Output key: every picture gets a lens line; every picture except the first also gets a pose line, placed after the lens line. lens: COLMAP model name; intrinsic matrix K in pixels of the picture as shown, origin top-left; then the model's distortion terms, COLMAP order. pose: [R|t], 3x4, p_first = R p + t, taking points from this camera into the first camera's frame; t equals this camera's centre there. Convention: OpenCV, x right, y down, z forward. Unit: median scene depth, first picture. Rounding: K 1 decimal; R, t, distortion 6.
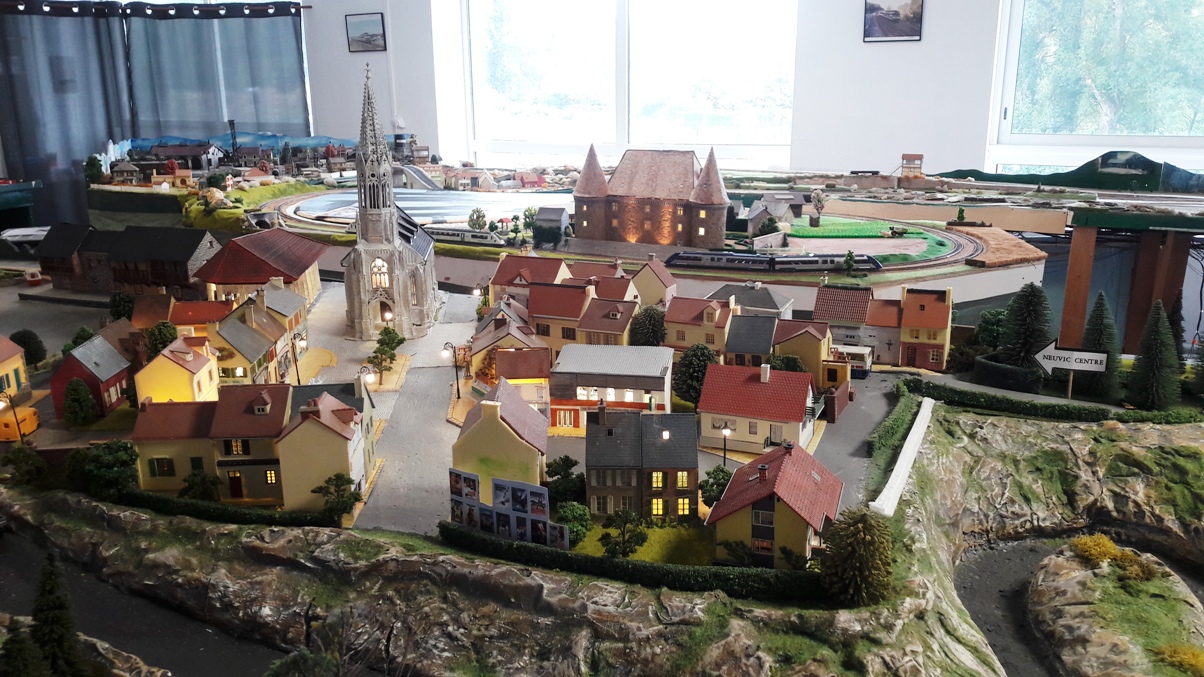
lens RADIAL K [[982.9, 0, 600.0], [0, 982.9, 341.1], [0, 0, 1]] dist [0.058818, -0.103565]
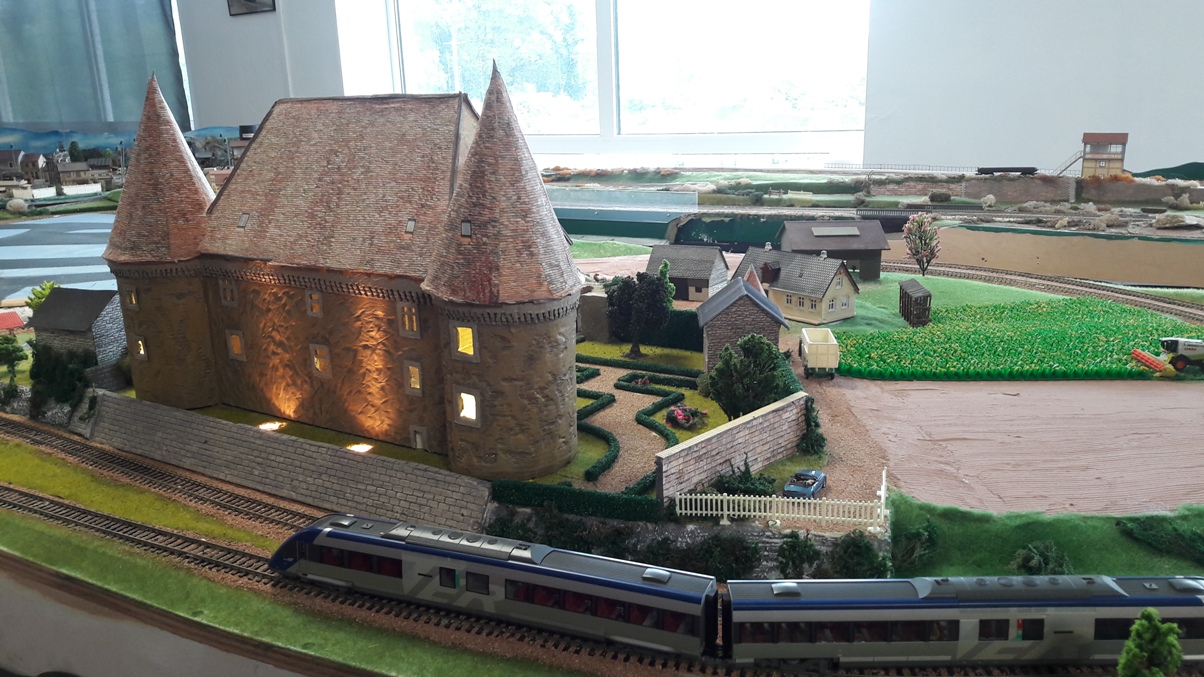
lens RADIAL K [[982.9, 0, 597.8], [0, 982.9, 337.0], [0, 0, 1]] dist [0.058818, -0.103565]
pose [[0.996644, -0.002472, -0.081820, 0.119231], [0.001599, 0.999941, -0.010731, -0.095987], [0.081842, 0.010564, 0.996589, 0.571138]]
